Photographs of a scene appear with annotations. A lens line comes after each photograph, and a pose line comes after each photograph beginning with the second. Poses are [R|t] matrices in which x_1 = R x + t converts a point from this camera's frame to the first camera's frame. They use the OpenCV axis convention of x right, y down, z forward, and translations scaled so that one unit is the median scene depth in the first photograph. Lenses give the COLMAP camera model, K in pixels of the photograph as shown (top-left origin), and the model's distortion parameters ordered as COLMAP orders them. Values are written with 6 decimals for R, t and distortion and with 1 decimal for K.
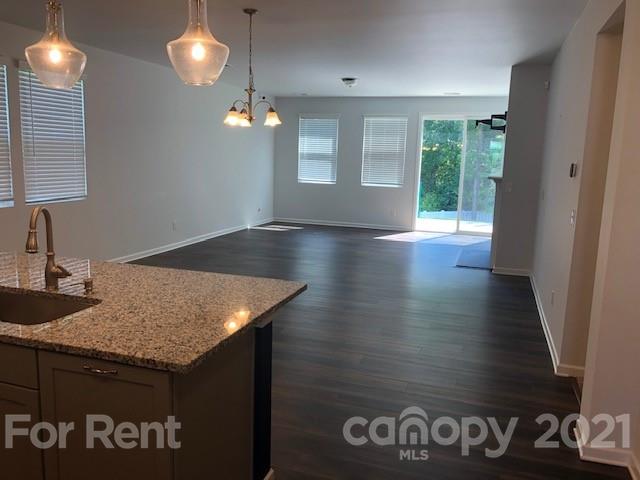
lens RADIAL K [[523.5, 0, 320.0], [0, 523.5, 240.0], [0, 0, 1]] dist [0.006585, -0.000103]
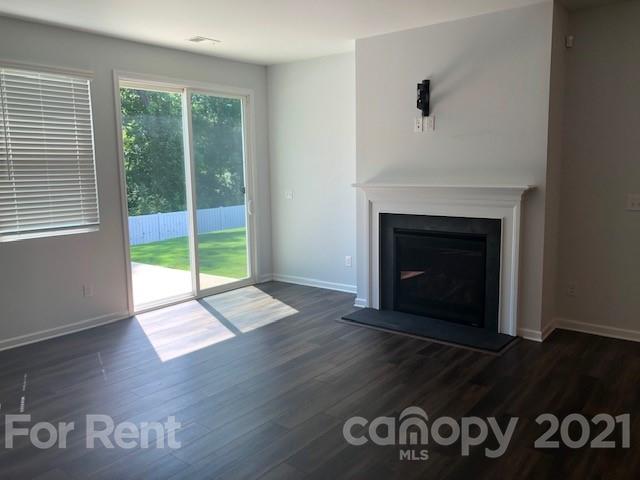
lens RADIAL K [[523.5, 0, 320.0], [0, 523.5, 240.0], [0, 0, 1]] dist [0.006585, -0.000103]
pose [[0.330246, -0.163768, 0.929579, -0.208711], [0.172342, 0.978740, 0.111202, -0.110678], [-0.928028, 0.123482, 0.351449, 0.659291]]
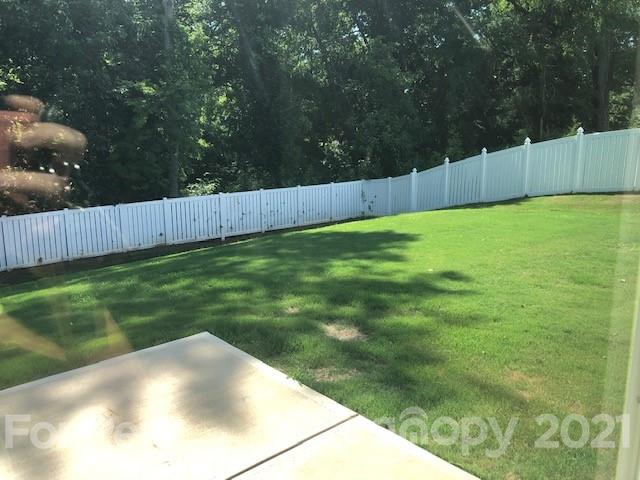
lens RADIAL K [[523.5, 0, 320.0], [0, 523.5, 240.0], [0, 0, 1]] dist [0.006585, -0.000103]
pose [[0.492208, -0.200155, 0.847154, -0.134129], [0.155065, 0.977801, 0.140928, -0.118303], [-0.856555, 0.061998, 0.512318, 0.718664]]
